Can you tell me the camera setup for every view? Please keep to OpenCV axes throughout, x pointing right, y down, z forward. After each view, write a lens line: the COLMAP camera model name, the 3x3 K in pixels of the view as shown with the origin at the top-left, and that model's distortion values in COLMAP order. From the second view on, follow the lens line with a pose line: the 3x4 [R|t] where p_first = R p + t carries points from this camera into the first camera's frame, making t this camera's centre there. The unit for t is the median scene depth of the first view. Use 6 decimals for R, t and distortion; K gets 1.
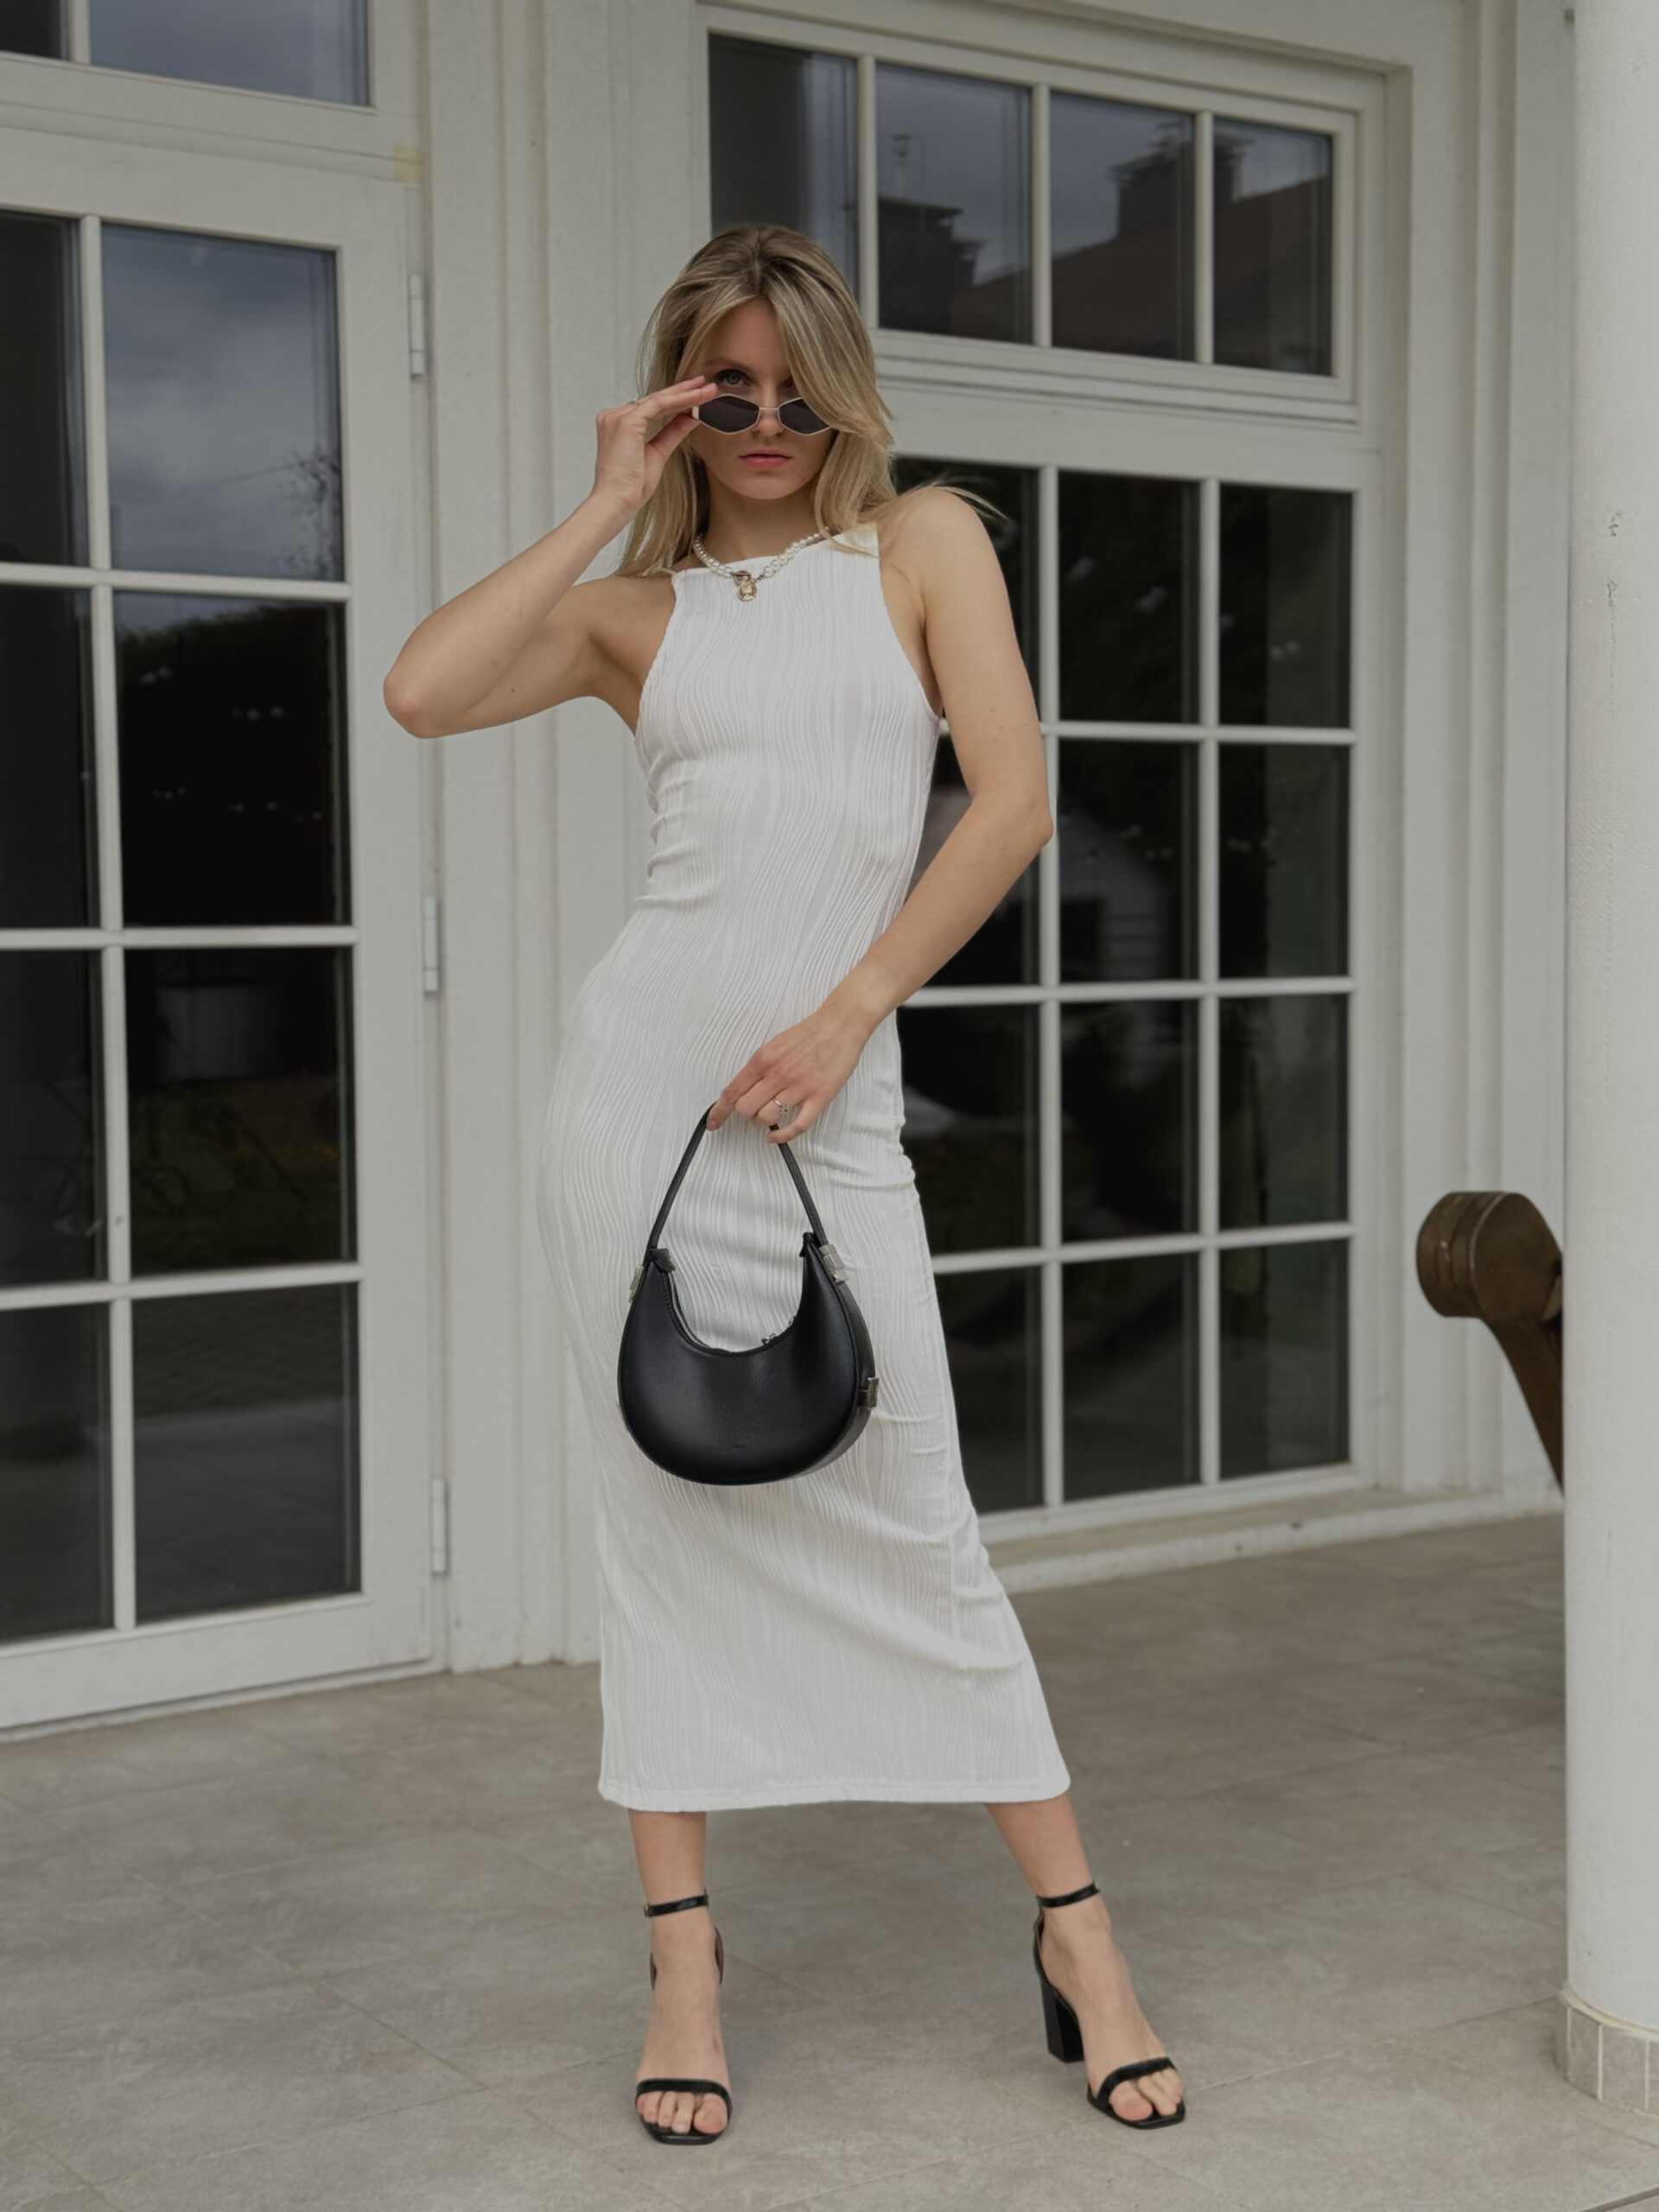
lens RADIAL K [[3346.6, 0, 825.9], [0, 3346.6, 1104.2], [0, 0, 1]] dist [0.051398, 0.000000]
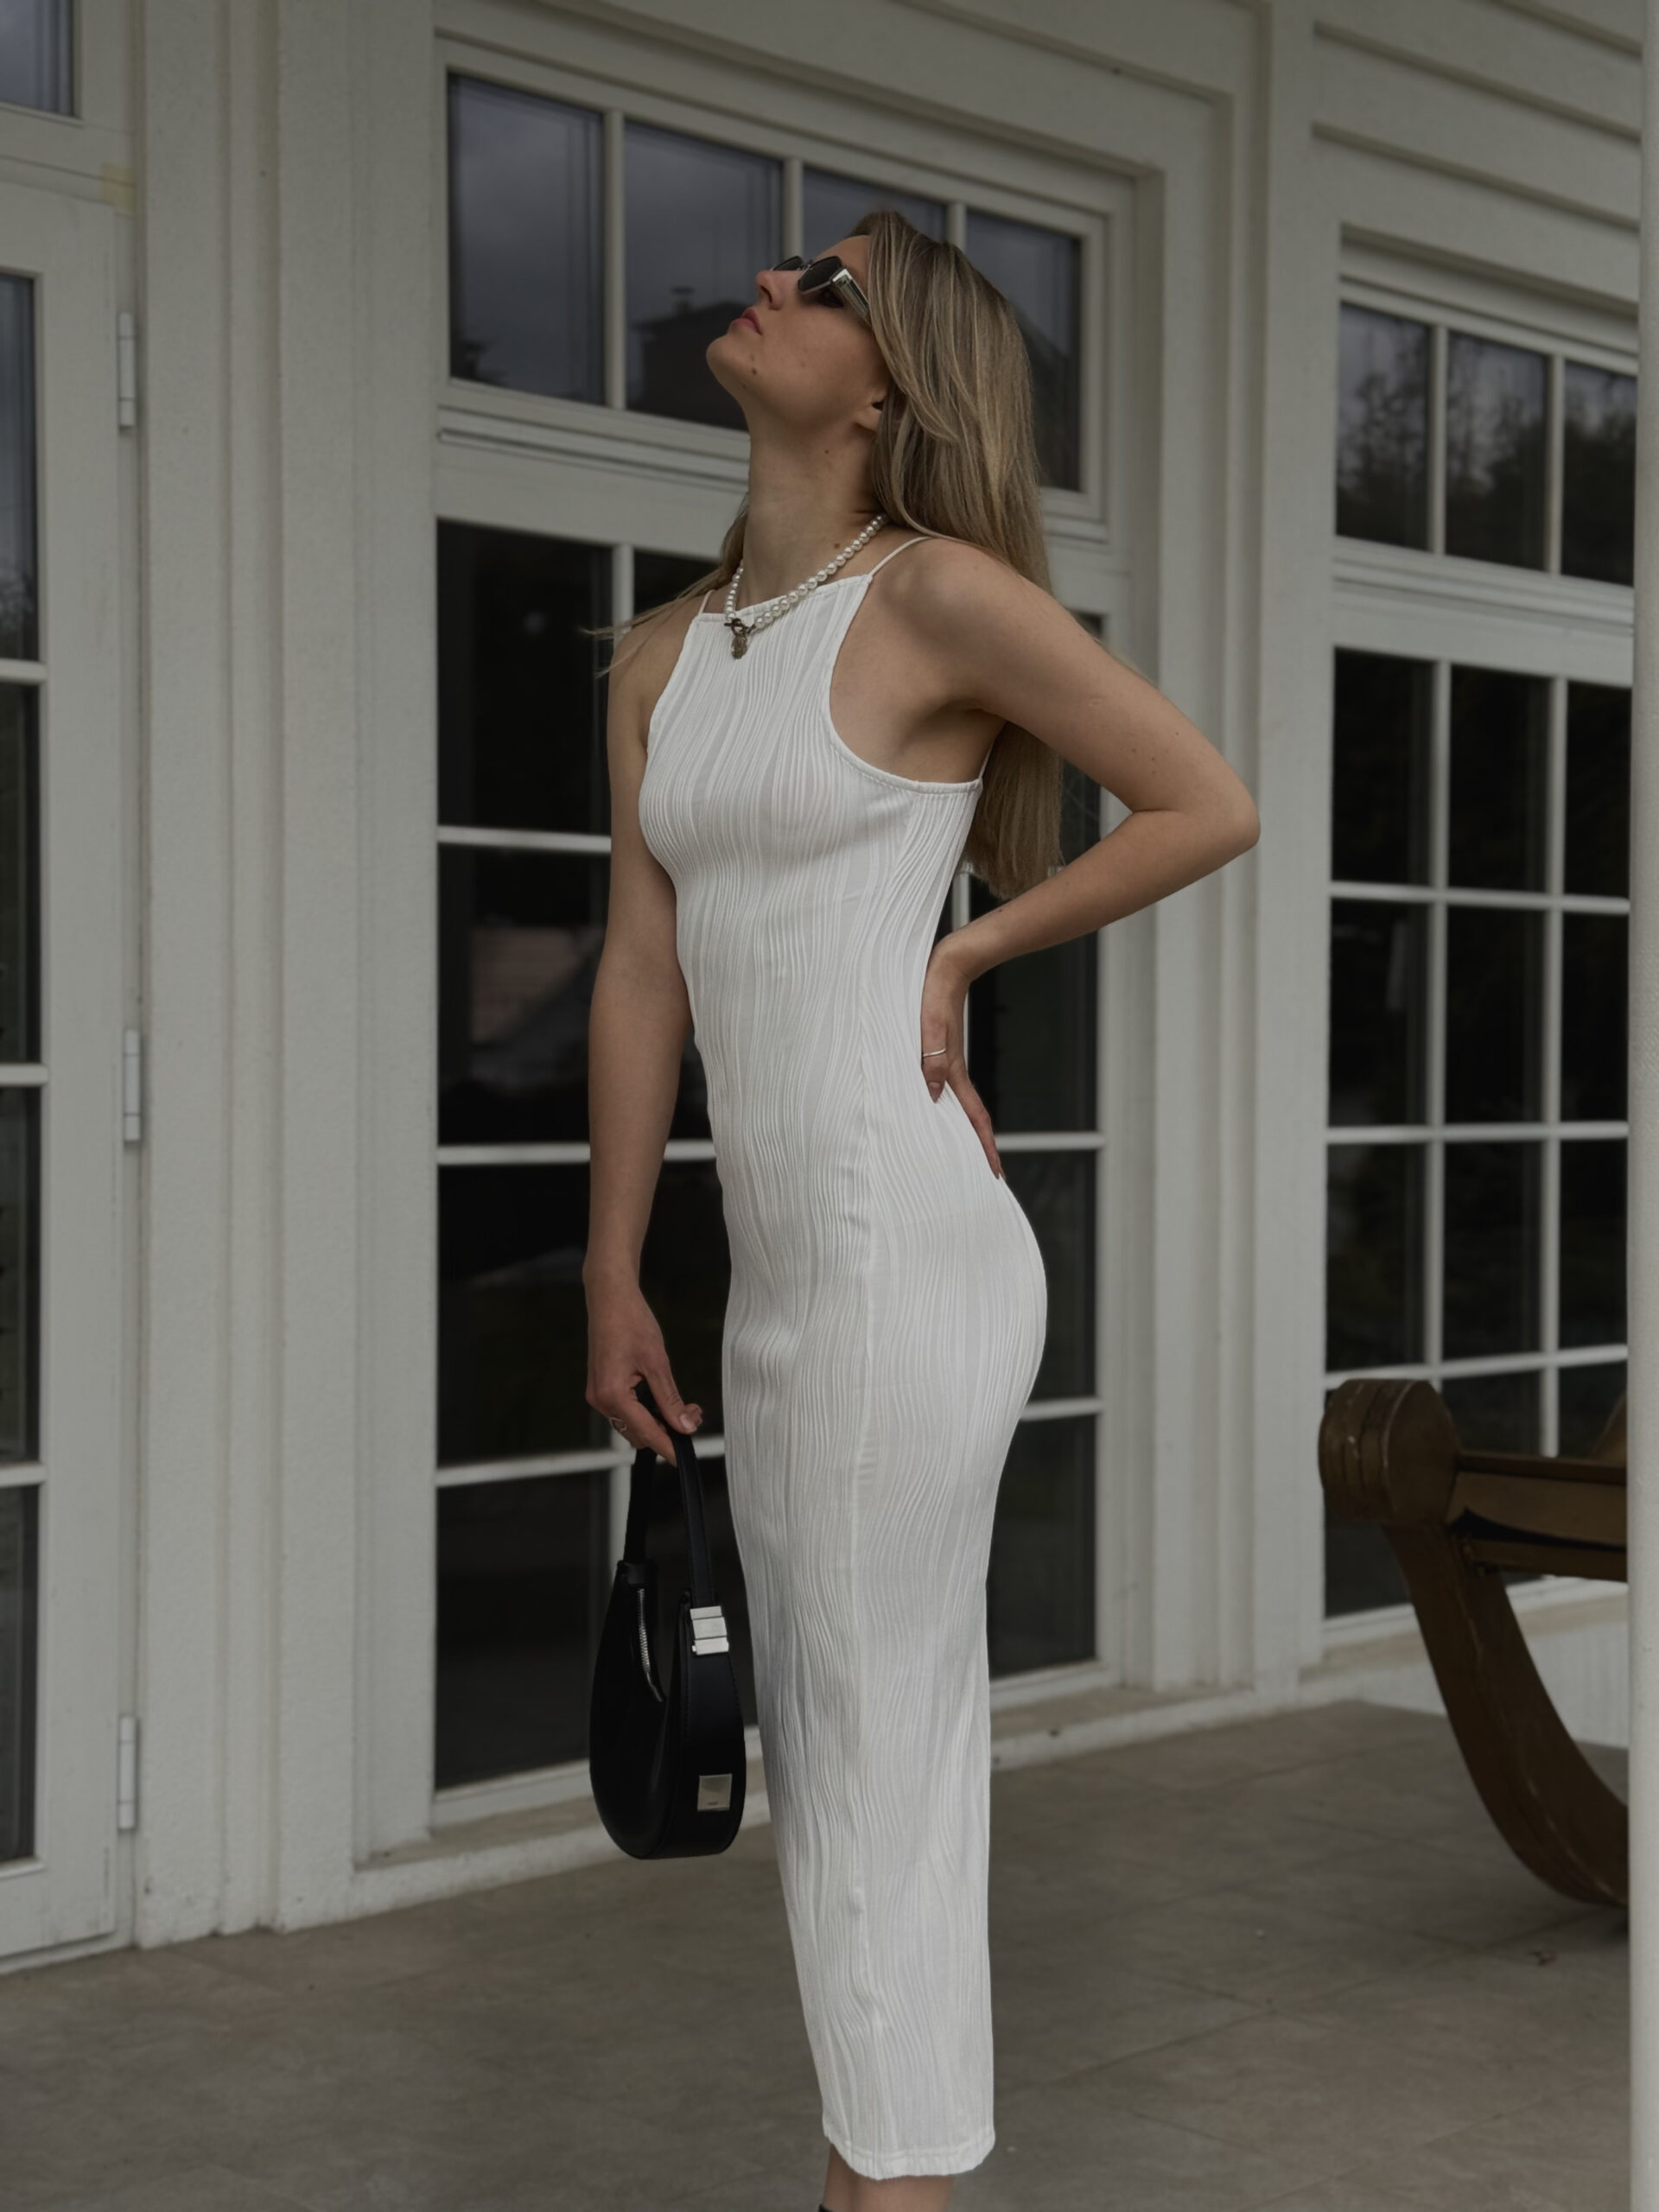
lens RADIAL K [[3346.6, 0, 925.1], [0, 3346.6, 1084.7], [0, 0, 1]] dist [0.051398, 0.000000]
pose [[0.983926, 0.011974, 0.178177, -0.071124], [-0.003150, 0.998758, -0.049722, -0.006180], [-0.178551, 0.048362, 0.982741, 0.121459]]
